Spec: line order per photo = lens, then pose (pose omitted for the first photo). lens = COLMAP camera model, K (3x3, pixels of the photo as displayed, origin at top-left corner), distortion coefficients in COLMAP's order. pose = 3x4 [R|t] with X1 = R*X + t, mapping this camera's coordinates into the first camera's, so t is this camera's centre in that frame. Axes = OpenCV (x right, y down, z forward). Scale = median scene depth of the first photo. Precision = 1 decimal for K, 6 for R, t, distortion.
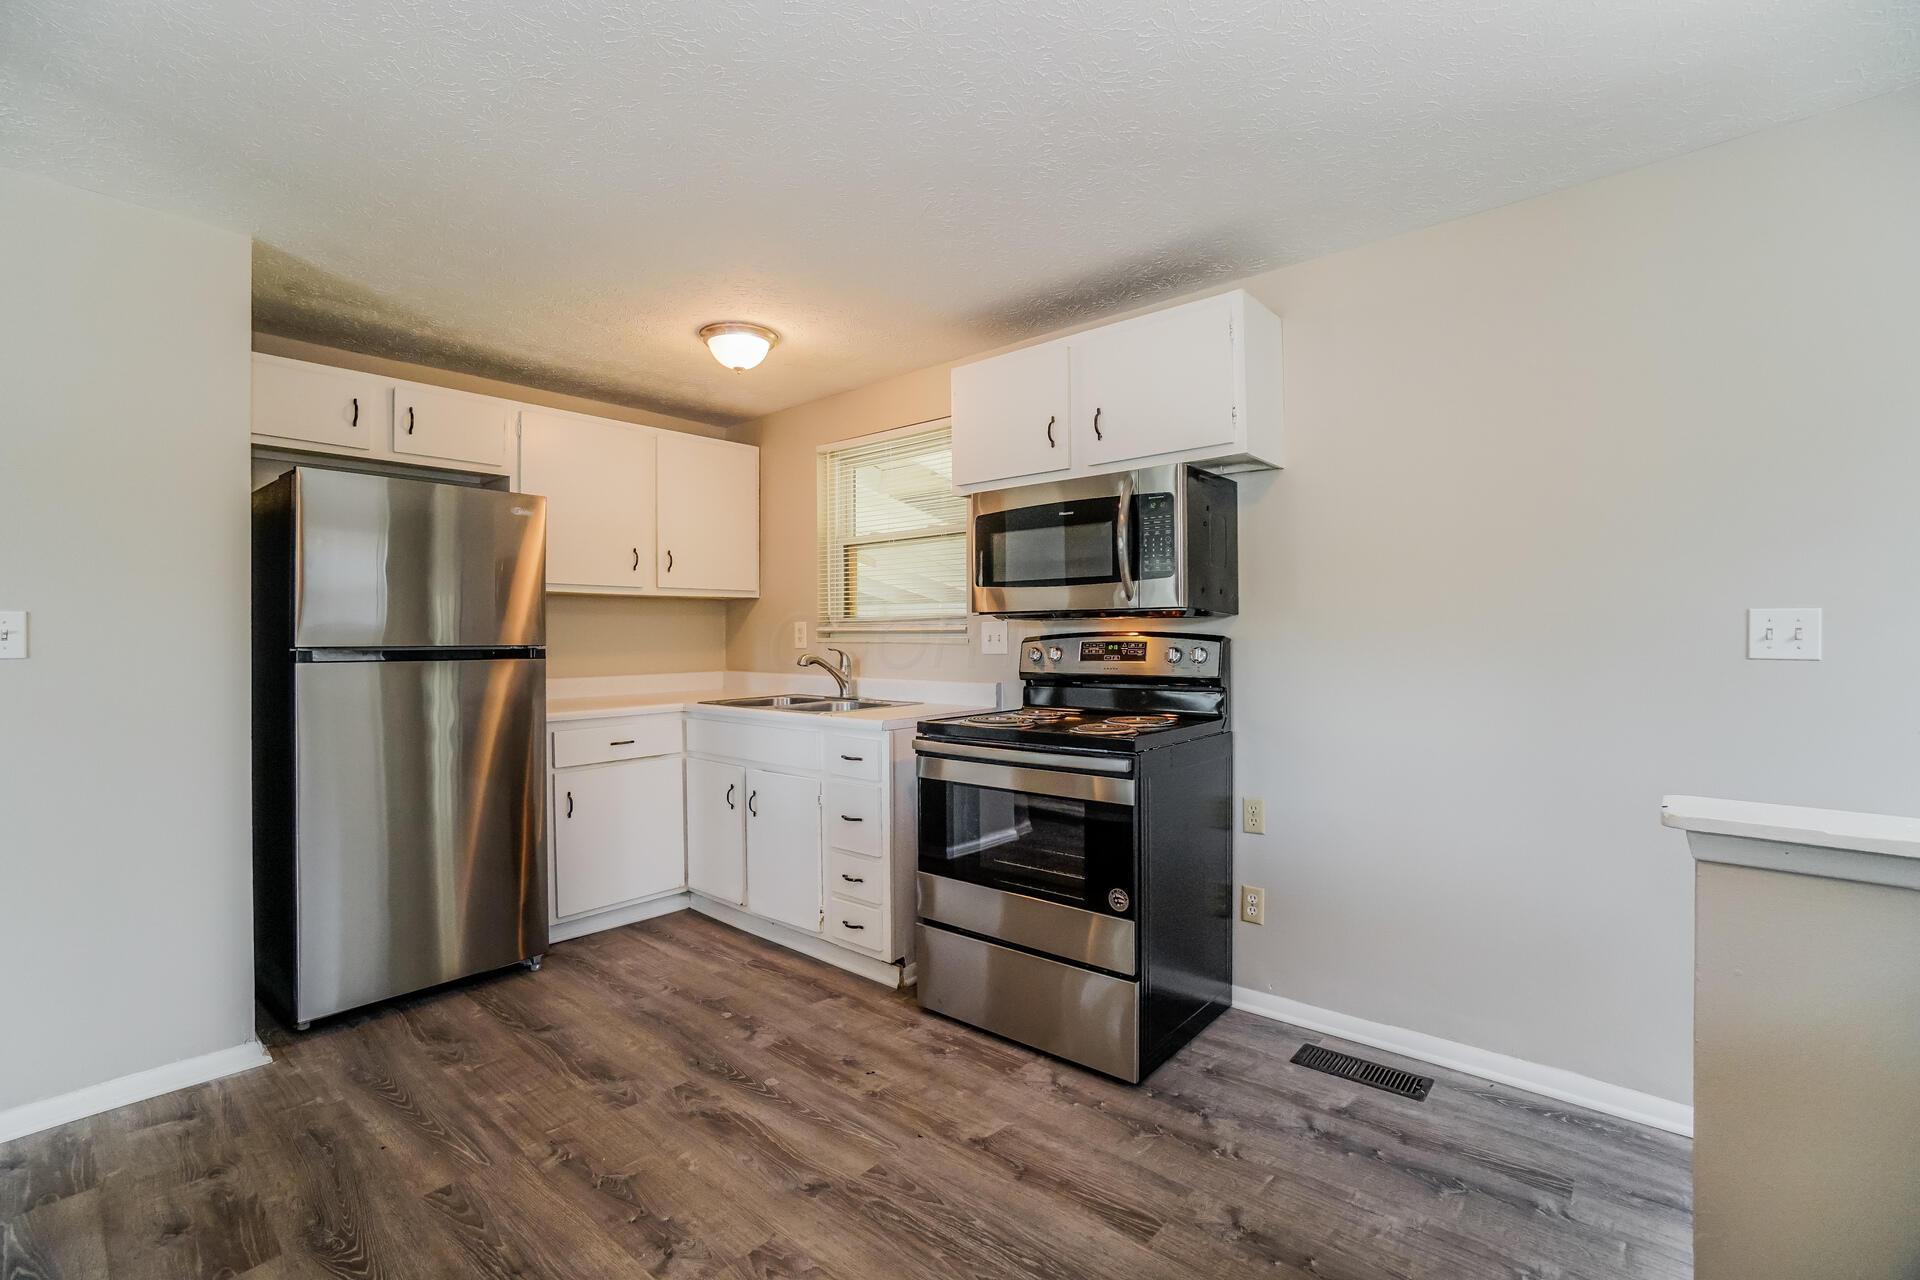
lens RADIAL K [[840.3, 0, 927.8], [0, 840.3, 638.0], [0, 0, 1]] dist [-0.051202, 0.022110]
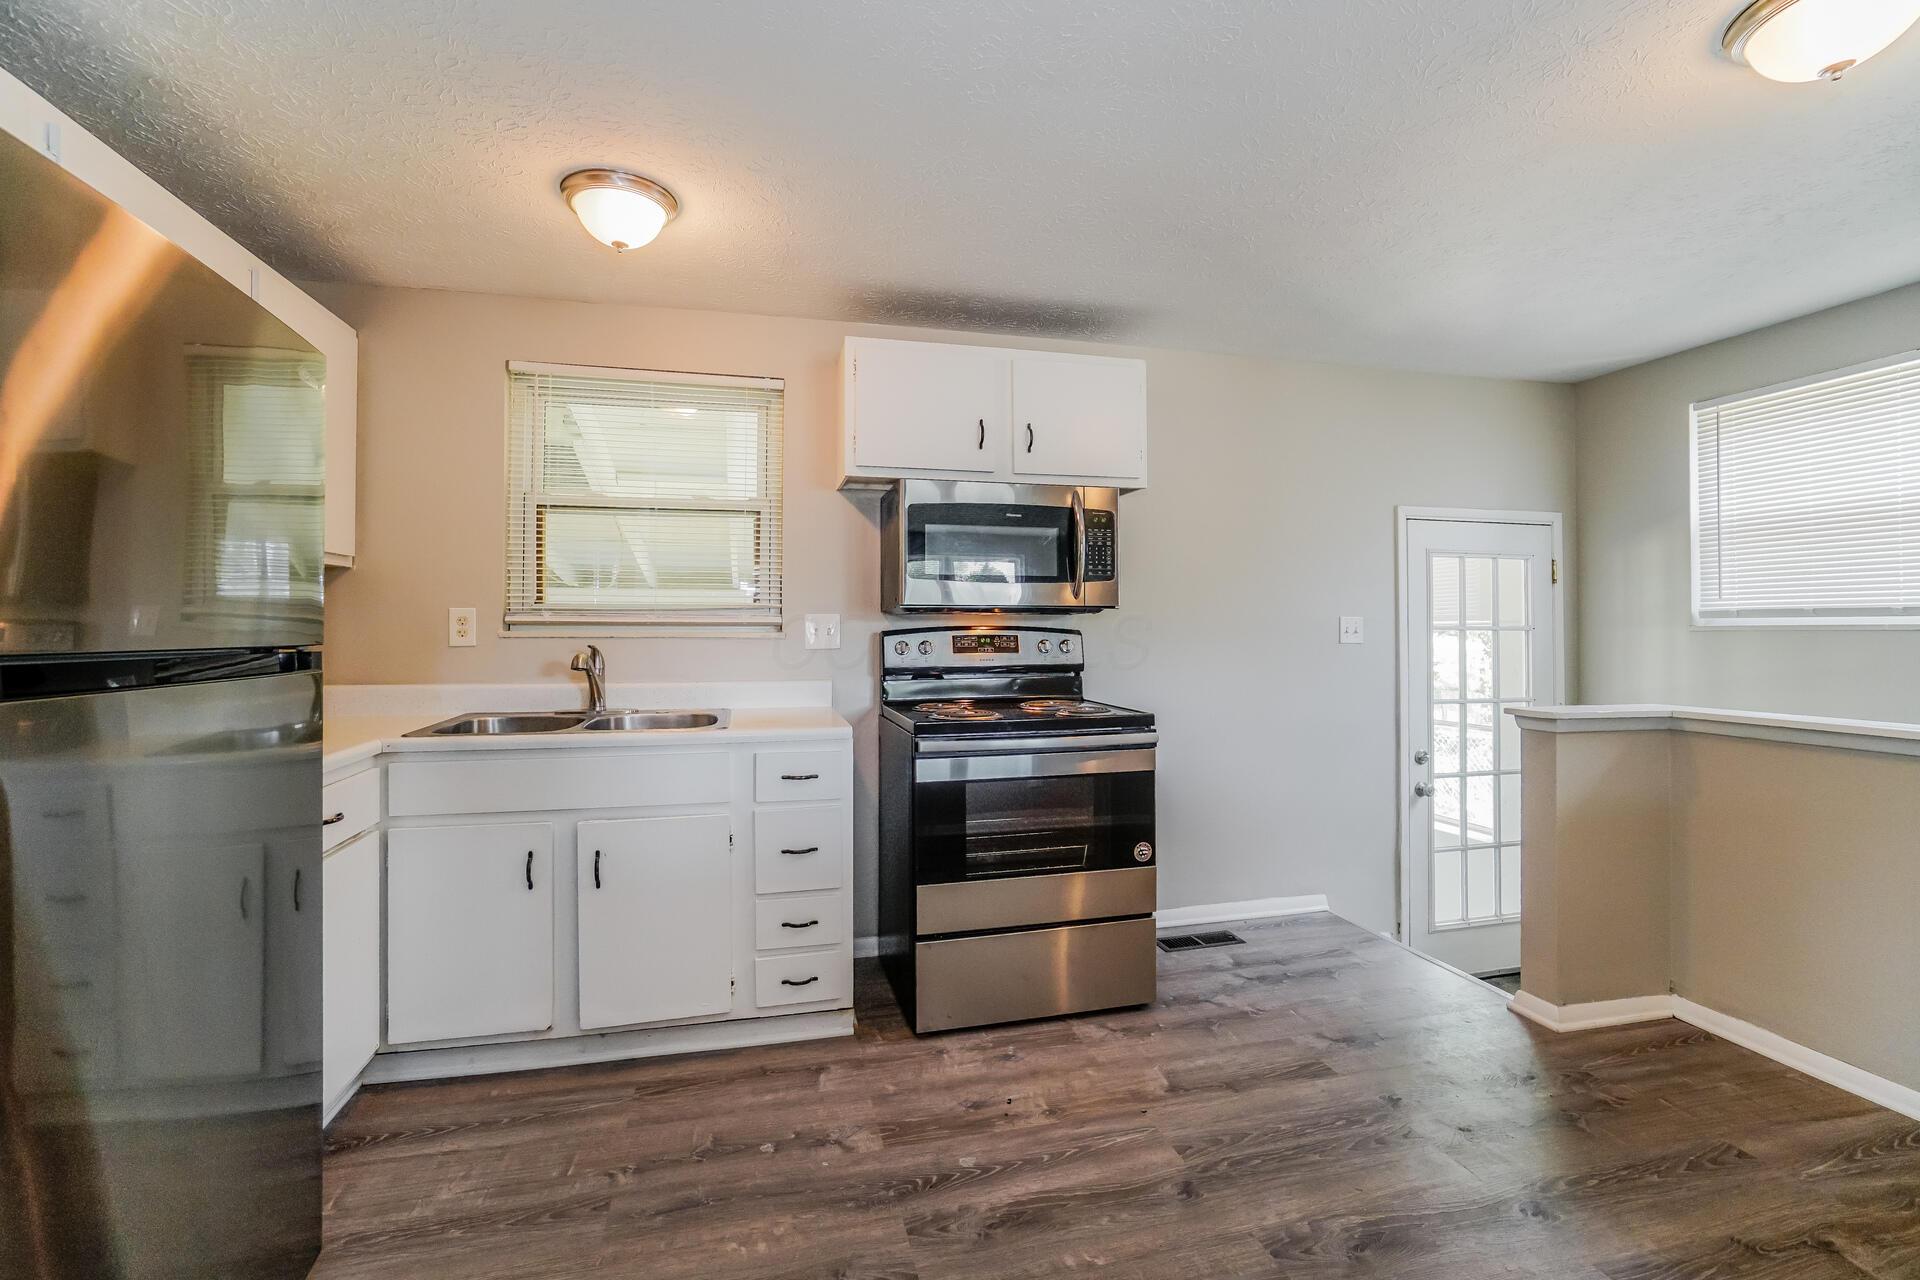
lens RADIAL K [[837.4, 0, 962.2], [0, 837.4, 618.8], [0, 0, 1]] dist [-0.044436, 0.022162]
pose [[0.567536, 0.015803, 0.823197, -0.788948], [-0.000840, 0.999826, -0.018615, 0.003995], [-0.823348, 0.009873, 0.567451, 0.470732]]
